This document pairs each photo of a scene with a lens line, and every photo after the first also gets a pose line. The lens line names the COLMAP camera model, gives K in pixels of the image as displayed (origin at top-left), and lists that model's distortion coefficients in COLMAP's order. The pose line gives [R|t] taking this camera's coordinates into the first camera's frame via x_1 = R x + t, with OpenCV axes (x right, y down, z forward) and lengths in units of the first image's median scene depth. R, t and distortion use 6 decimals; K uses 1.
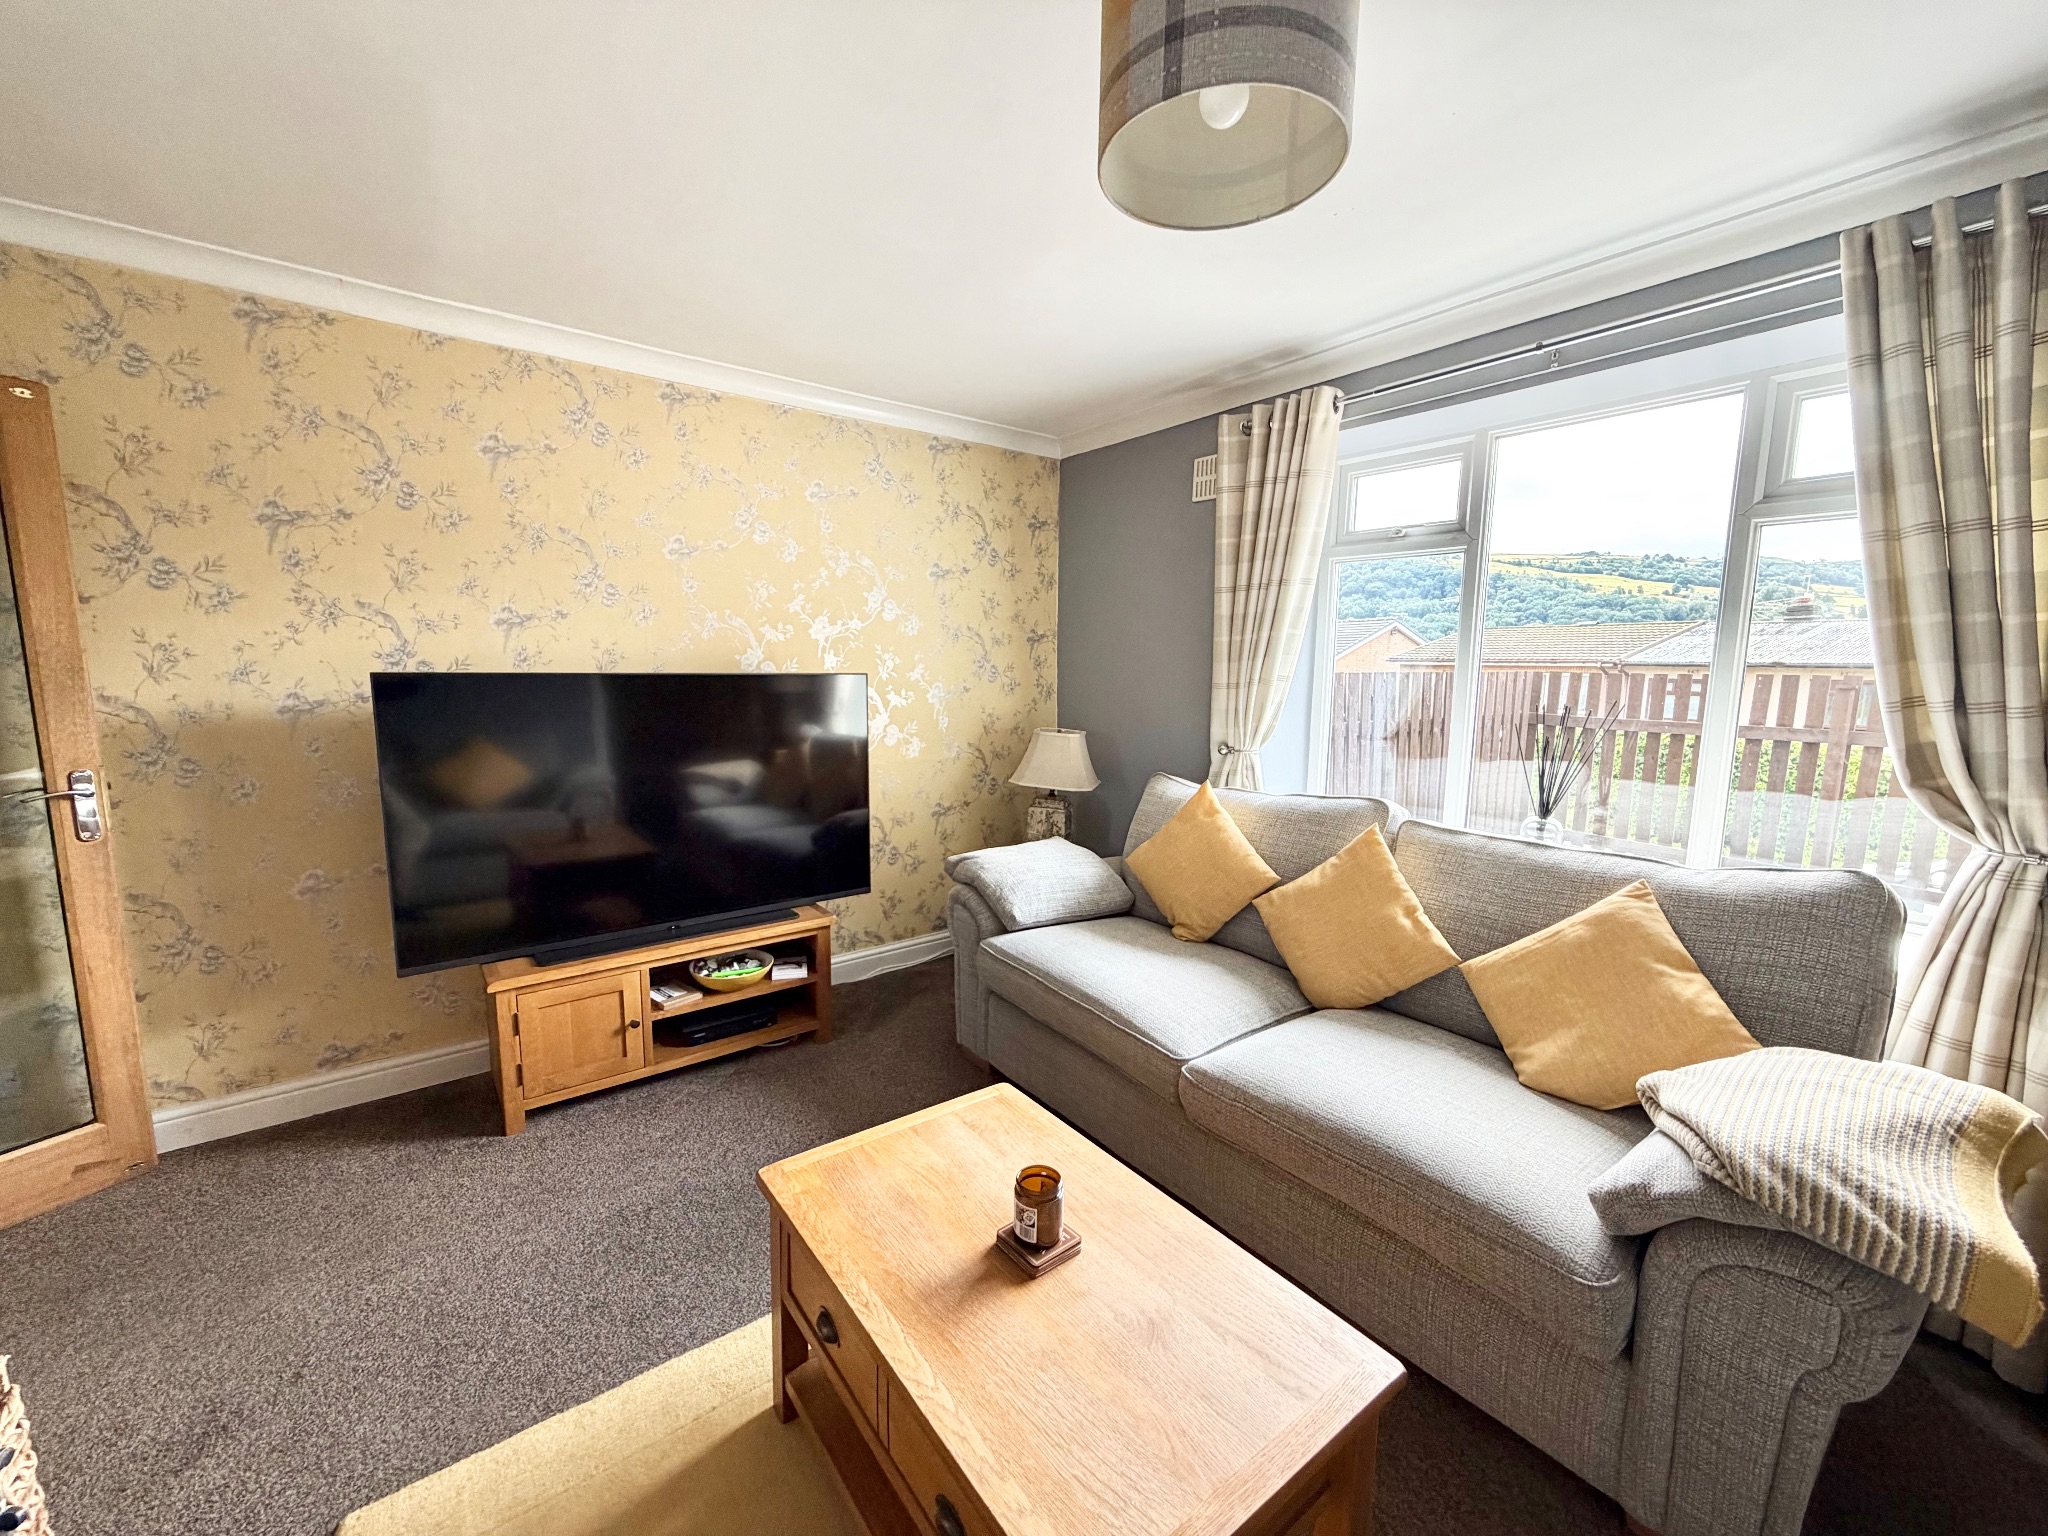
lens RADIAL K [[818.6, 0, 1017.7], [0, 818.6, 769.1], [0, 0, 1]] dist [0.000397, 0.000516]
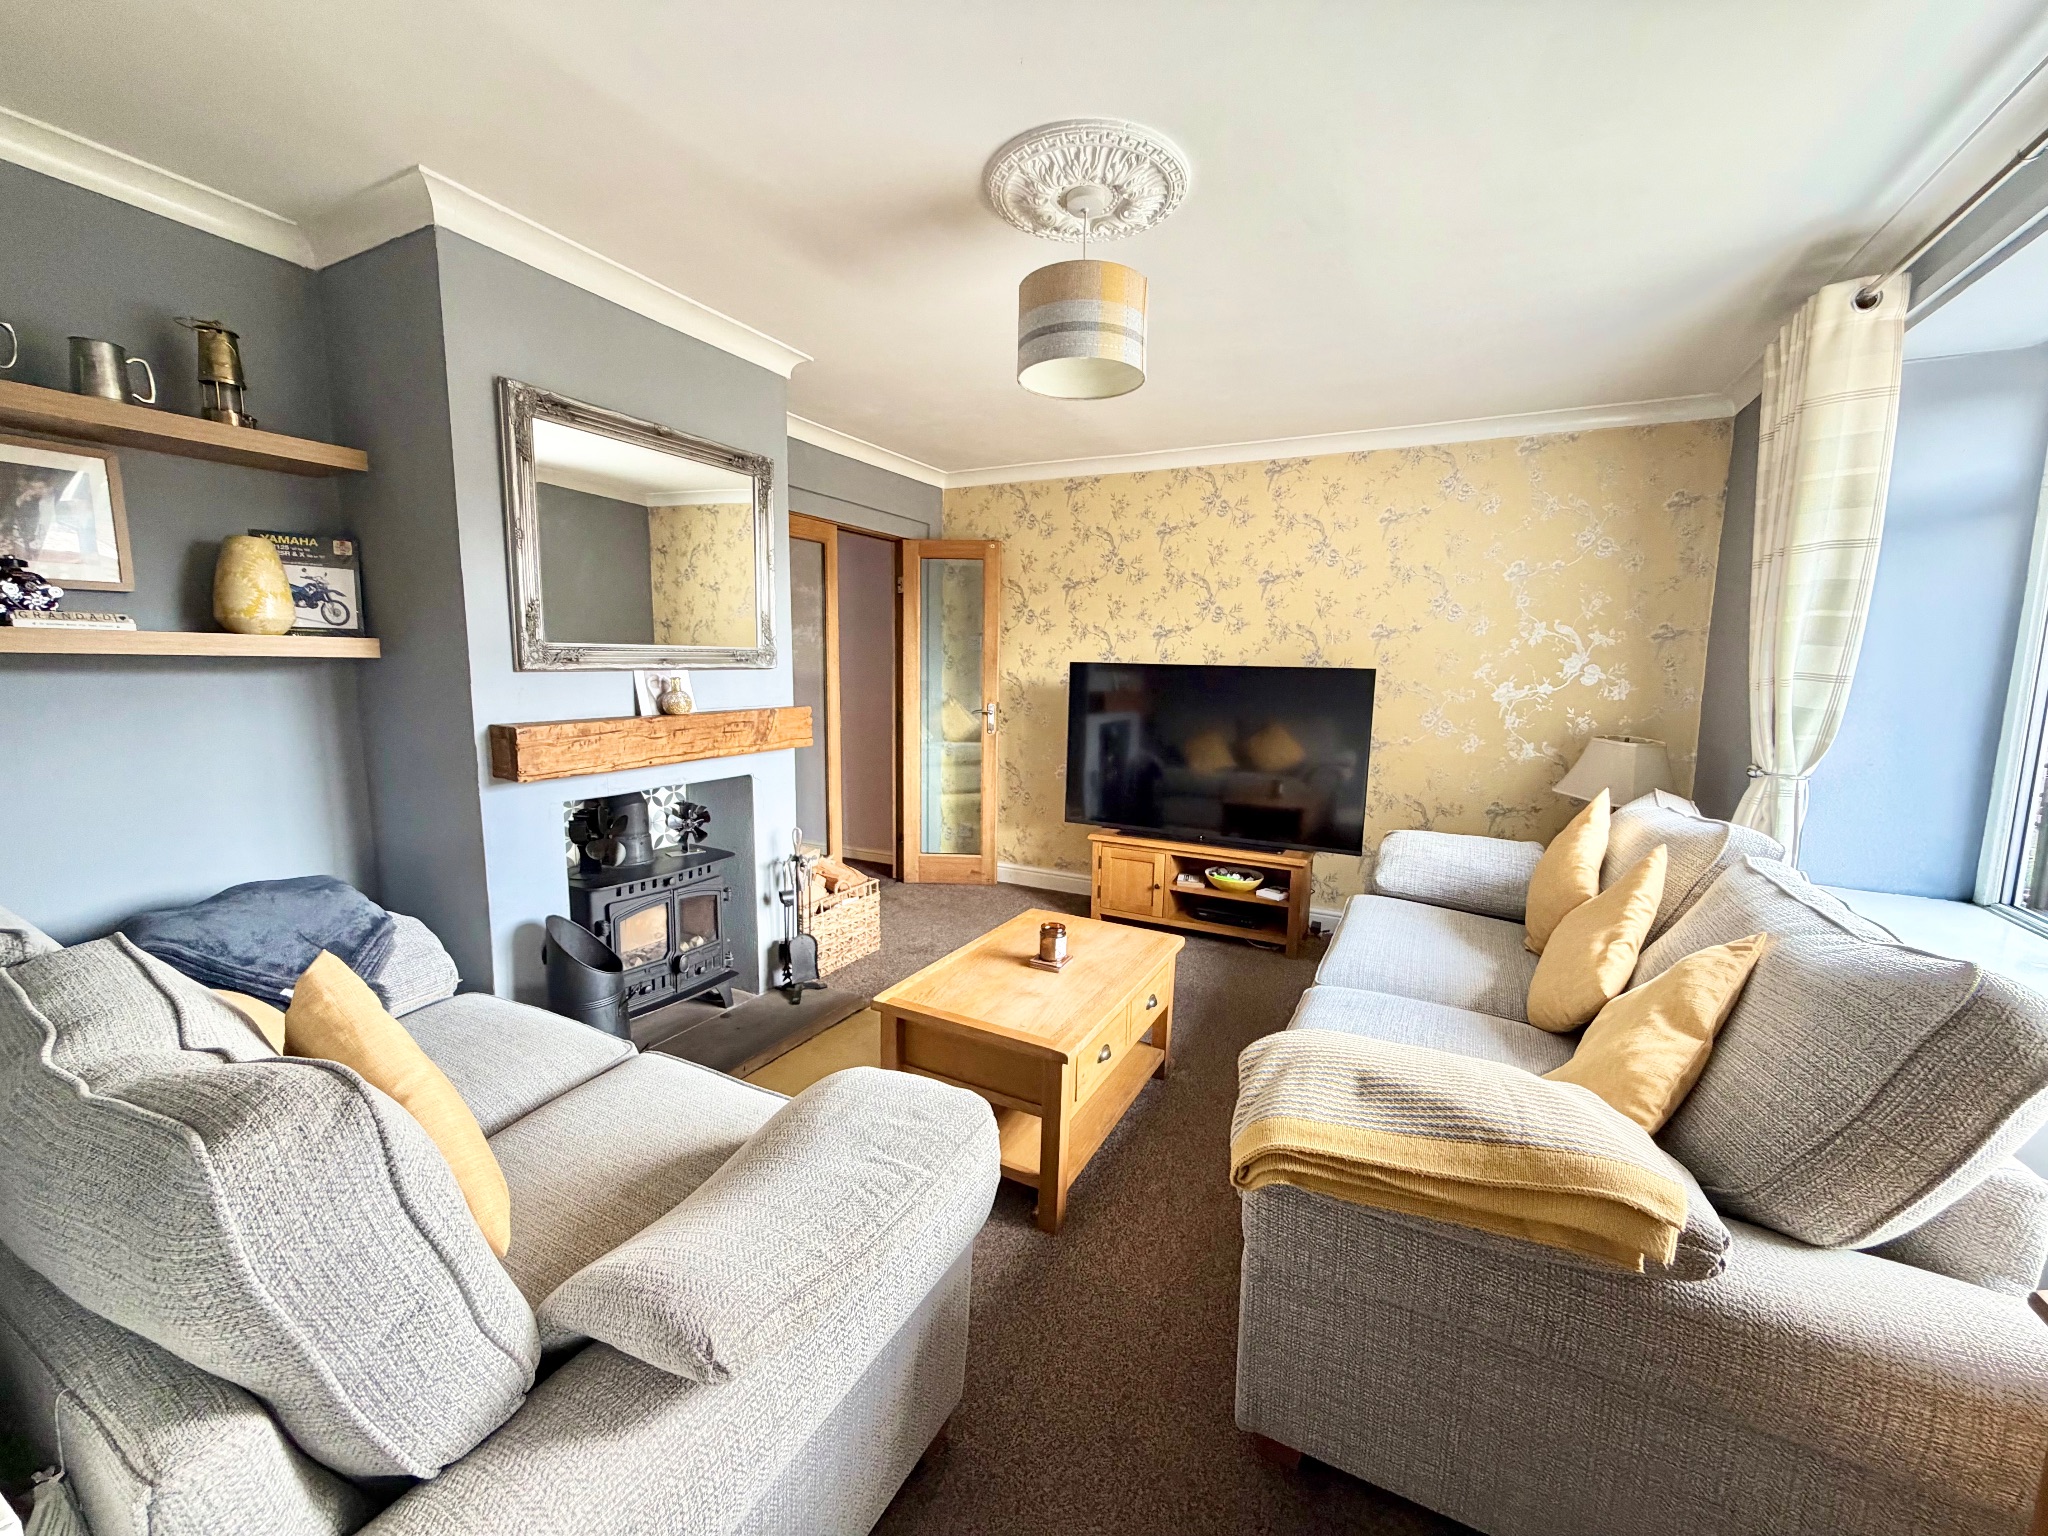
lens RADIAL K [[818.6, 0, 1017.7], [0, 818.6, 769.1], [0, 0, 1]] dist [0.000397, 0.000516]
pose [[0.429122, 0.116057, -0.895759, 0.796933], [-0.133228, 0.988997, 0.064313, 0.021950], [0.893367, 0.091742, 0.439862, 0.044927]]
